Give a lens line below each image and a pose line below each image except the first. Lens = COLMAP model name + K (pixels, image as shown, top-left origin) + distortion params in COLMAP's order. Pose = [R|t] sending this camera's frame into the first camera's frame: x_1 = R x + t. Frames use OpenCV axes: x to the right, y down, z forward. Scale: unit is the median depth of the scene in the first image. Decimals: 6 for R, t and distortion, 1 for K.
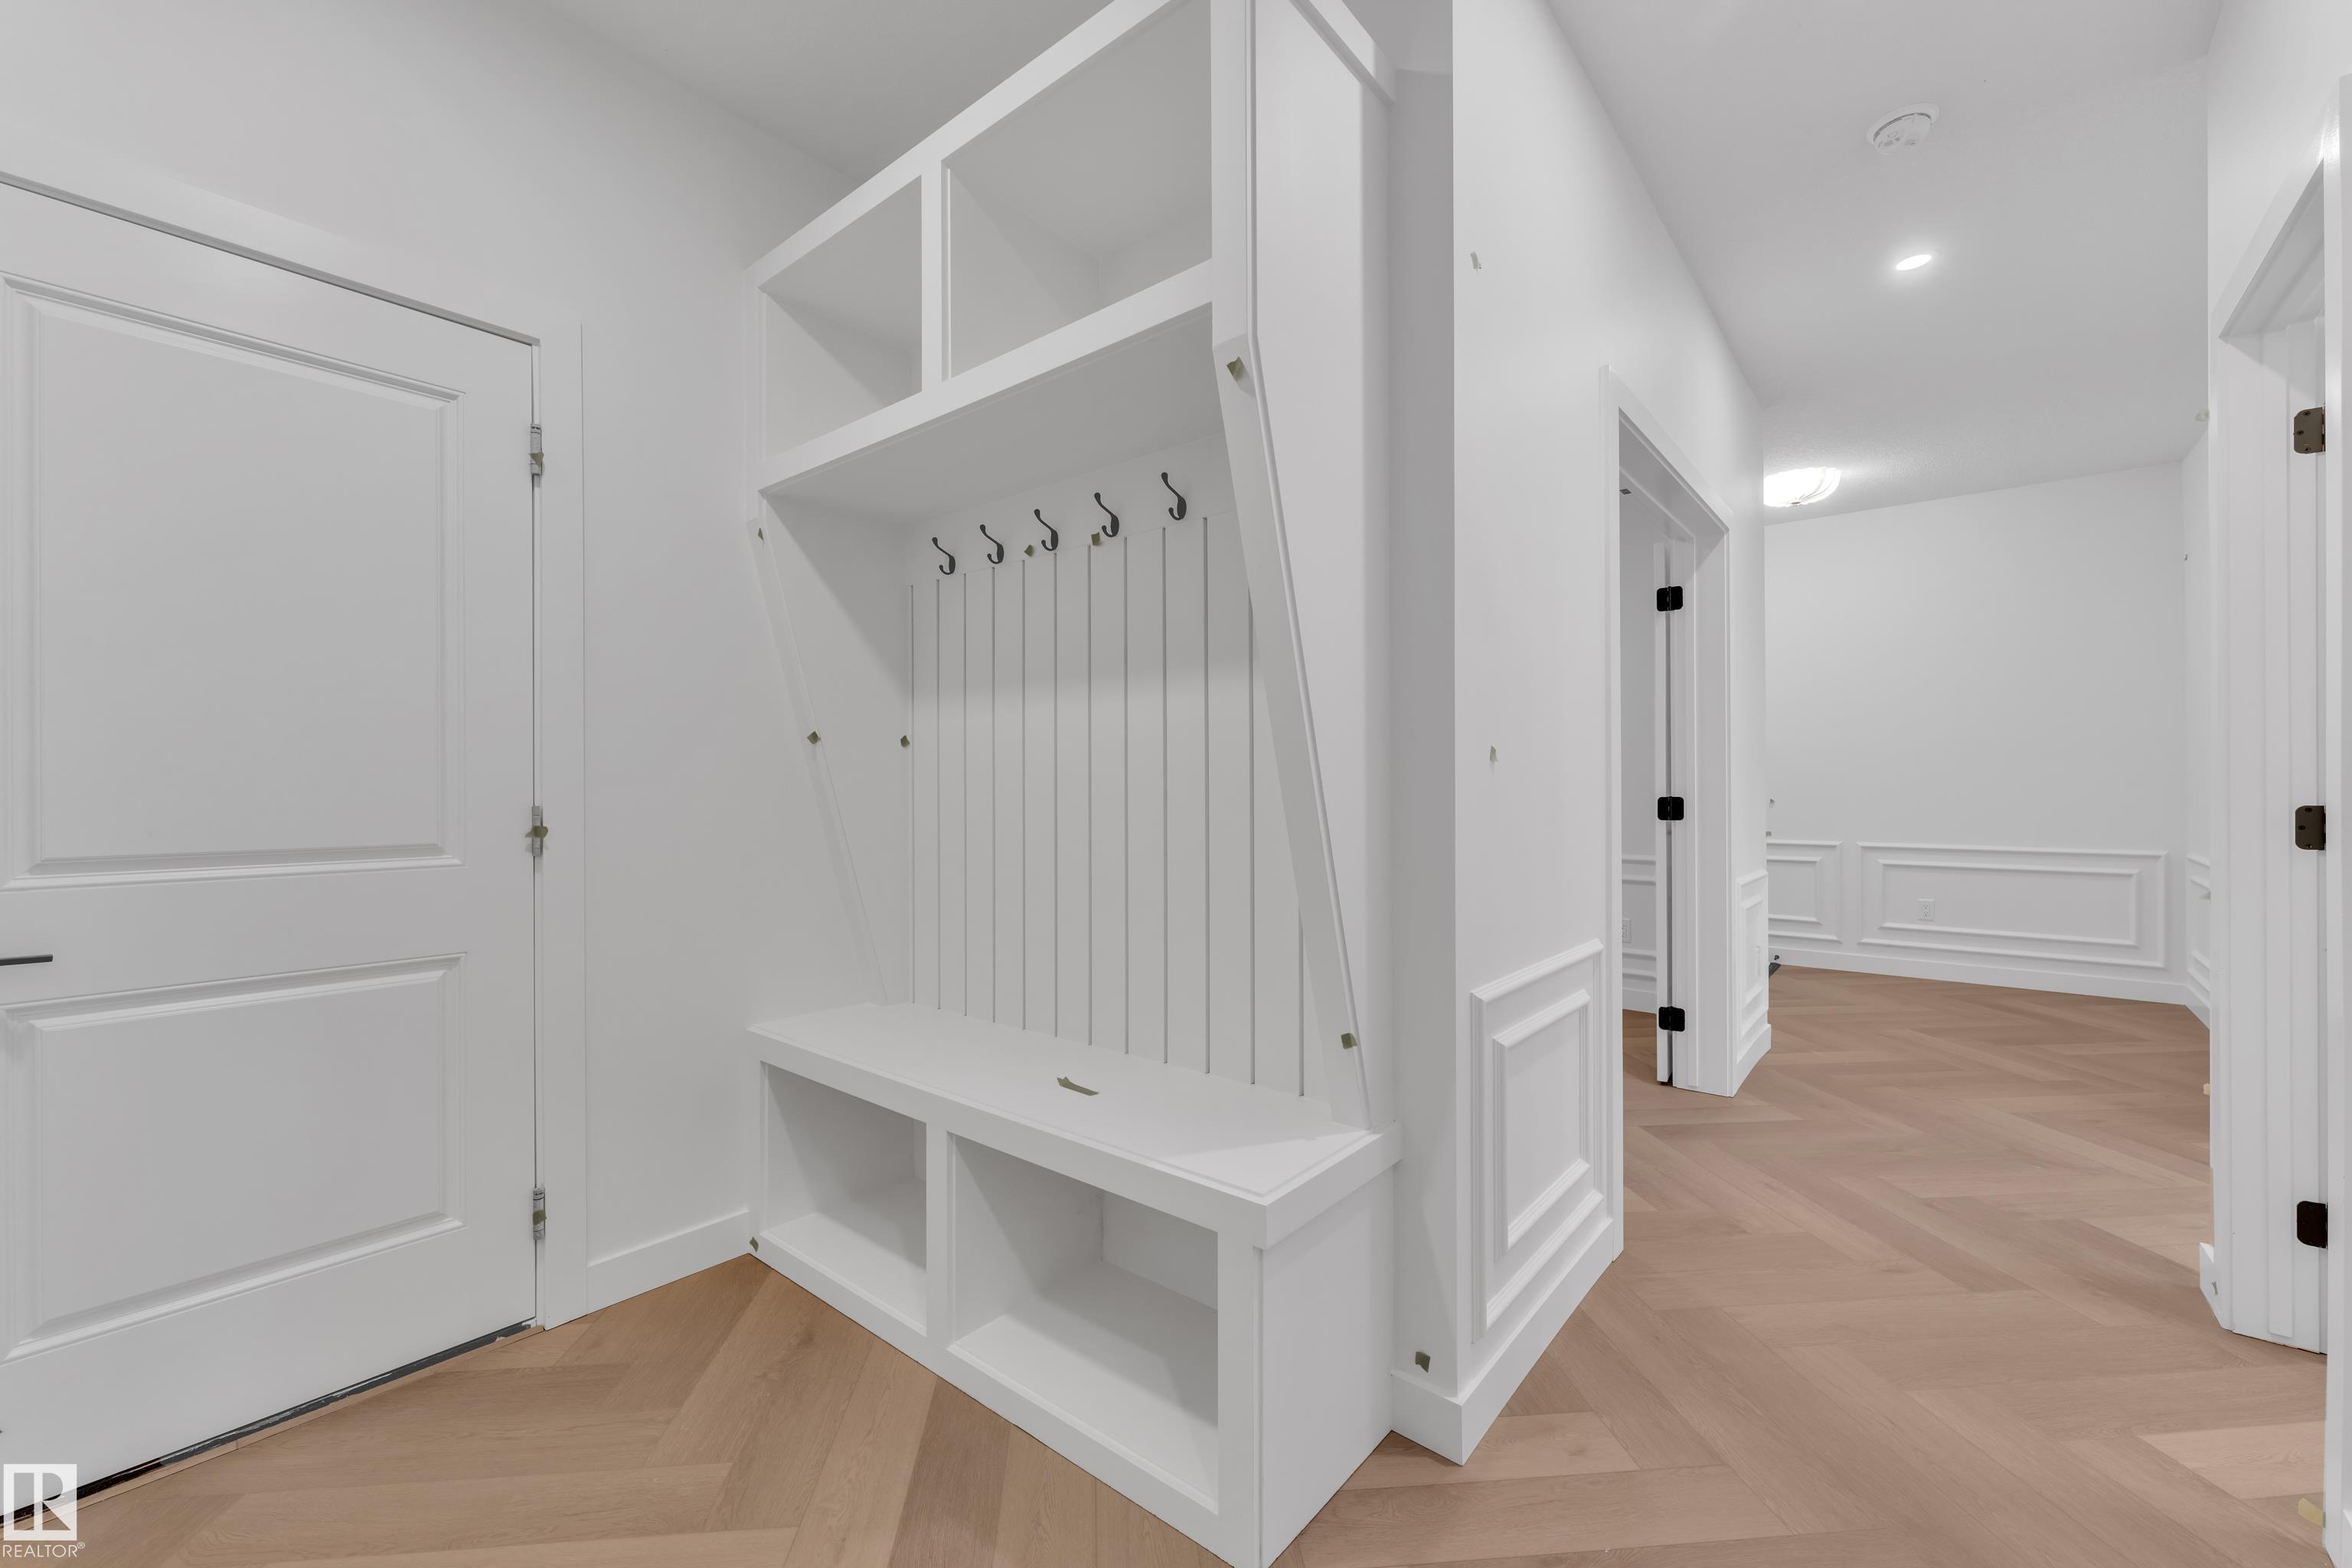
lens RADIAL K [[969.2, 0, 1172.9], [0, 969.2, 782.7], [0, 0, 1]] dist [0.000592, -0.000001]
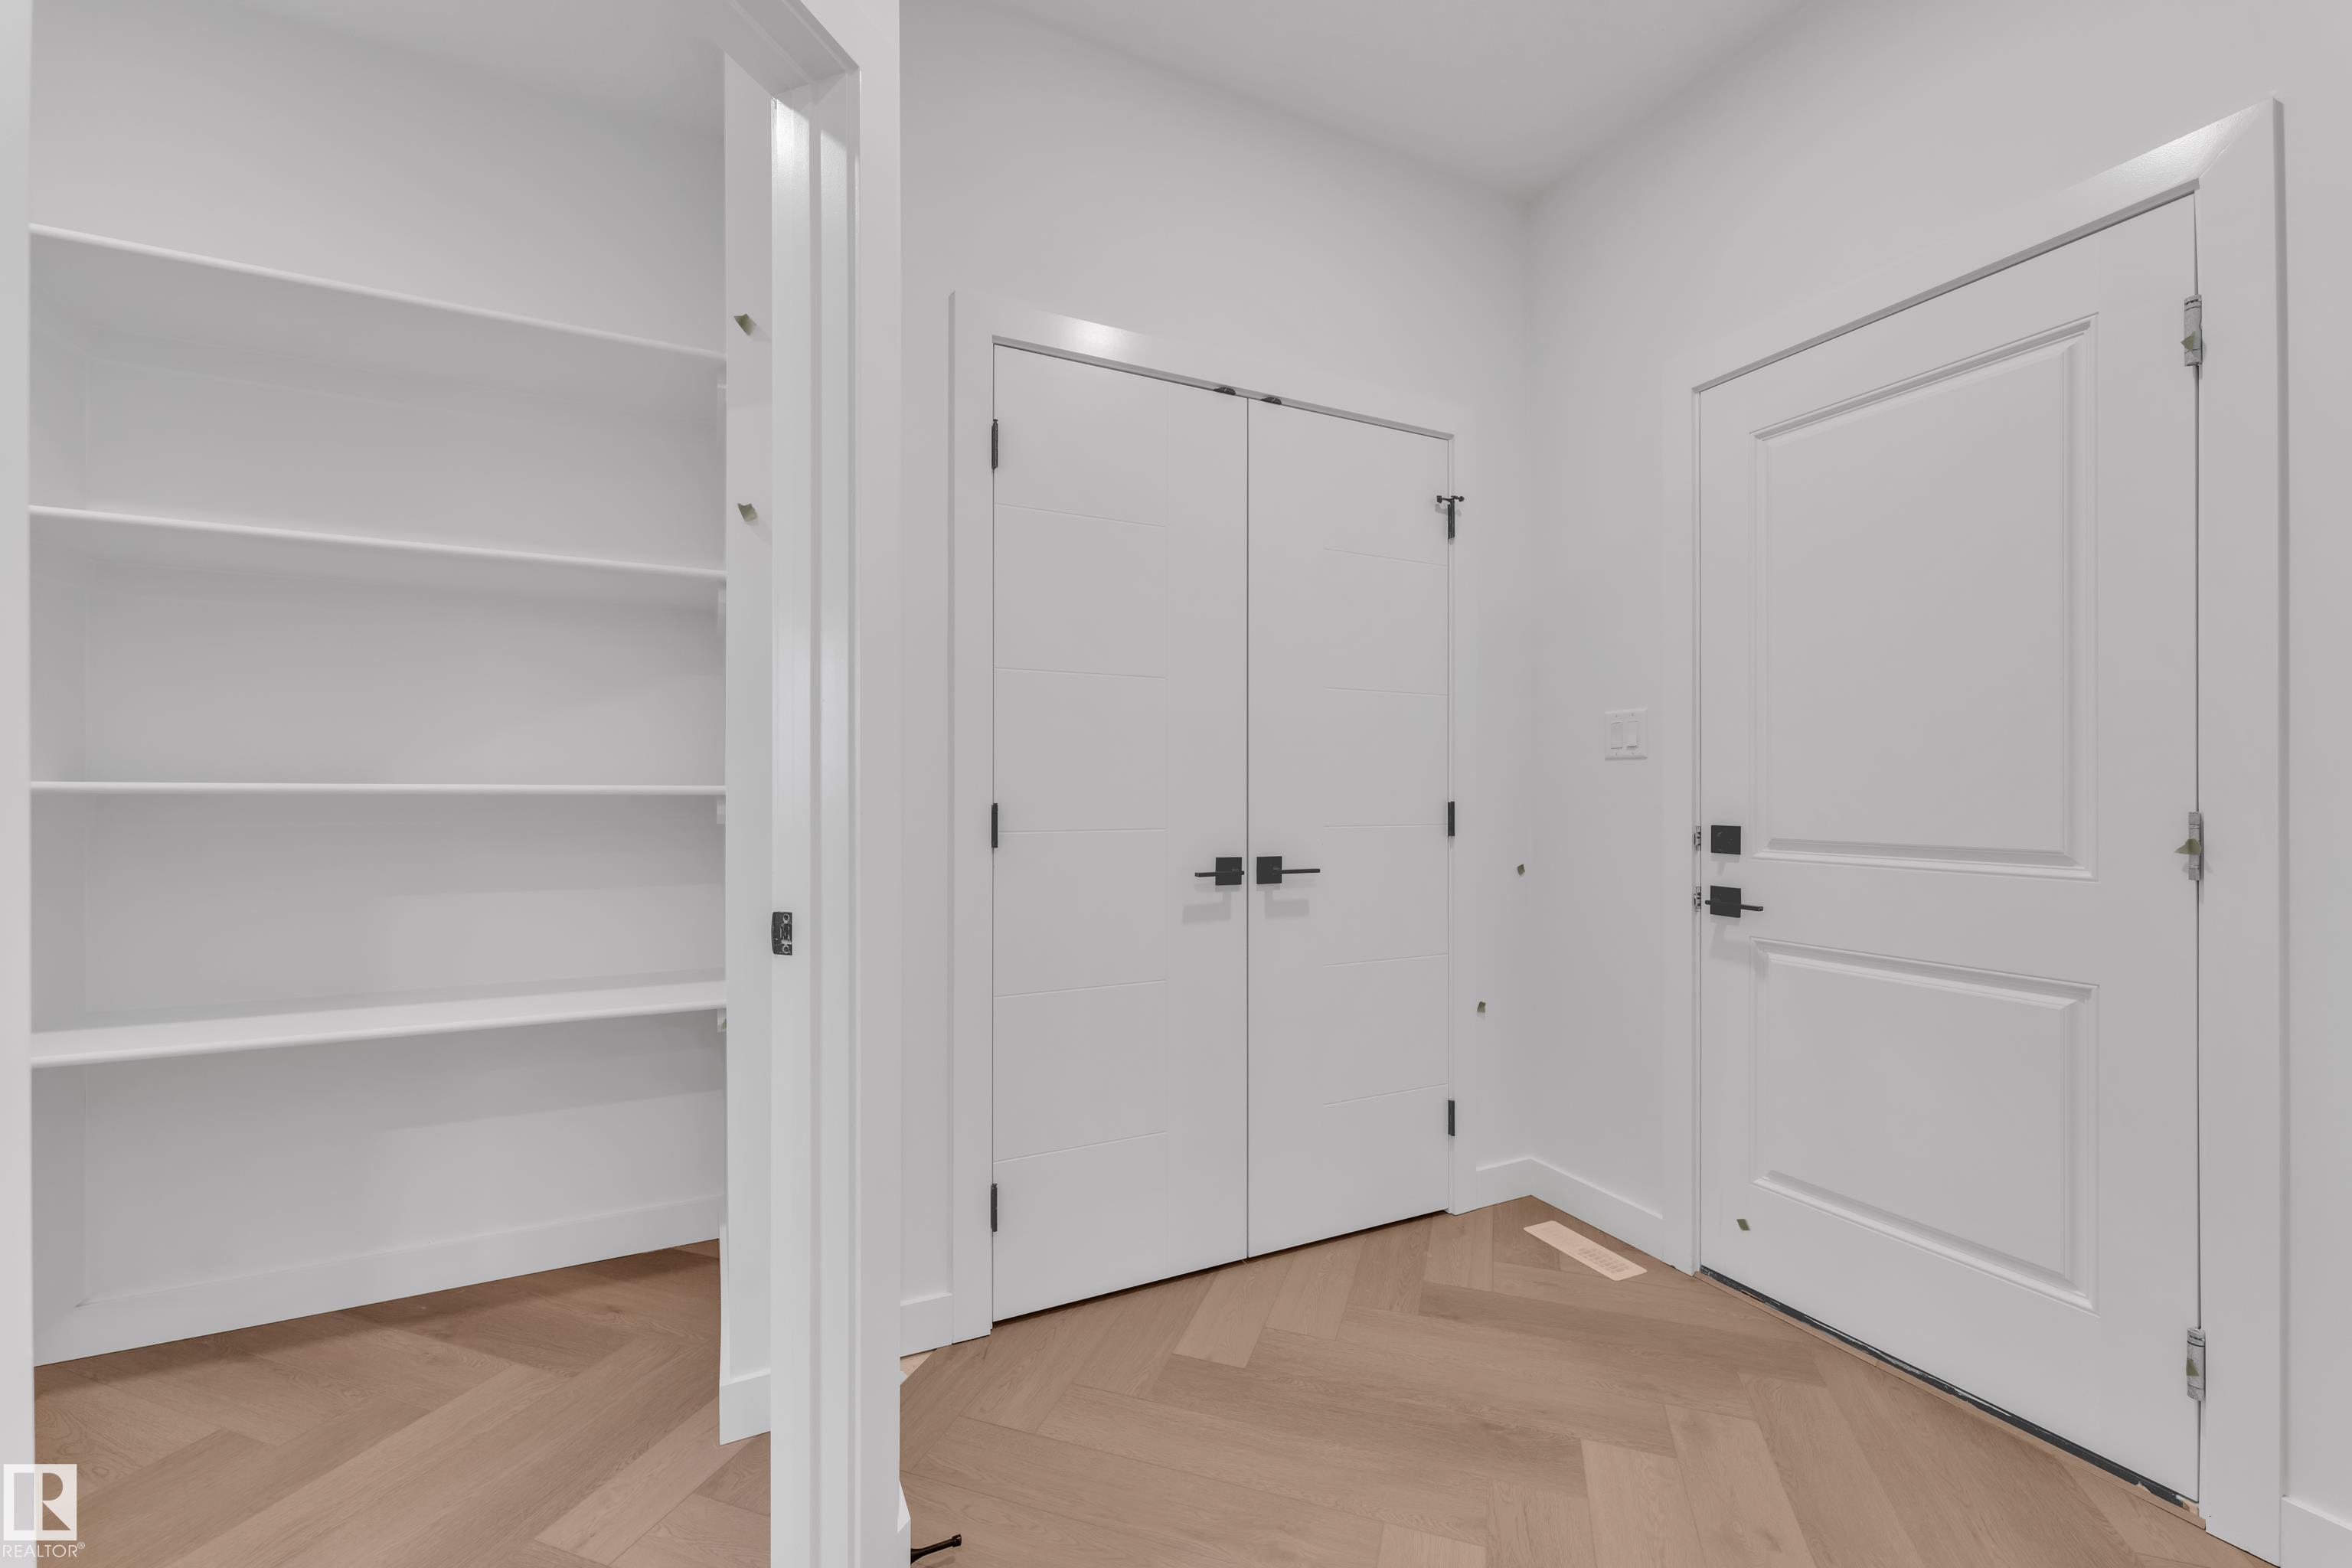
lens RADIAL K [[969.2, 0, 1182.6], [0, 969.2, 779.2], [0, 0, 1]] dist [0.000592, -0.000001]
pose [[-0.430340, -0.005813, -0.902648, 0.369028], [0.009720, 0.999891, -0.011073, -0.000427], [0.902614, -0.013539, -0.430237, 0.667220]]
